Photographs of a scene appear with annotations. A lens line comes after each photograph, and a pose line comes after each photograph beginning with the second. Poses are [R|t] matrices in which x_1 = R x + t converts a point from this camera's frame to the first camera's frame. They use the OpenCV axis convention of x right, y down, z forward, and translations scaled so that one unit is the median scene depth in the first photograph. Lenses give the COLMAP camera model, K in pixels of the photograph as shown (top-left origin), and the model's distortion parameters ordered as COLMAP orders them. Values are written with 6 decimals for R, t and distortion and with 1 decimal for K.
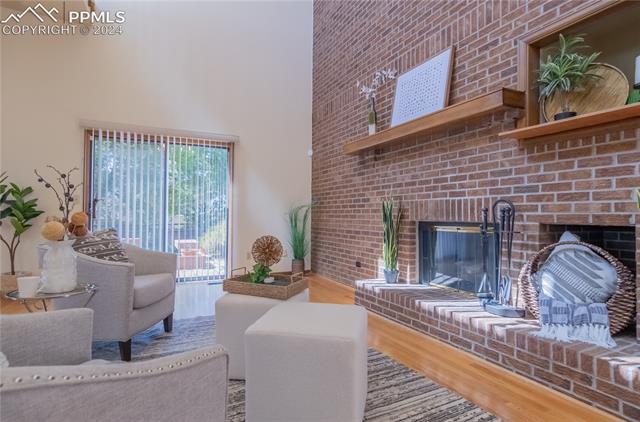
lens RADIAL K [[340.5, 0, 320.1], [0, 340.5, 211.3], [0, 0, 1]] dist [0.004766, 0.000767]
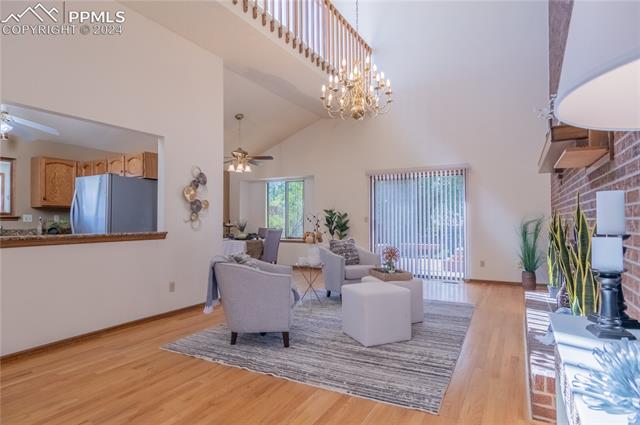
lens RADIAL K [[363.3, 0, 320.9], [0, 363.3, 212.3], [0, 0, 1]] dist [-0.006888, -0.001561]
pose [[0.569289, -0.028673, -0.821637, 0.590993], [0.019715, 0.999580, -0.021223, -0.034942], [0.821901, -0.004117, 0.569615, -0.178358]]
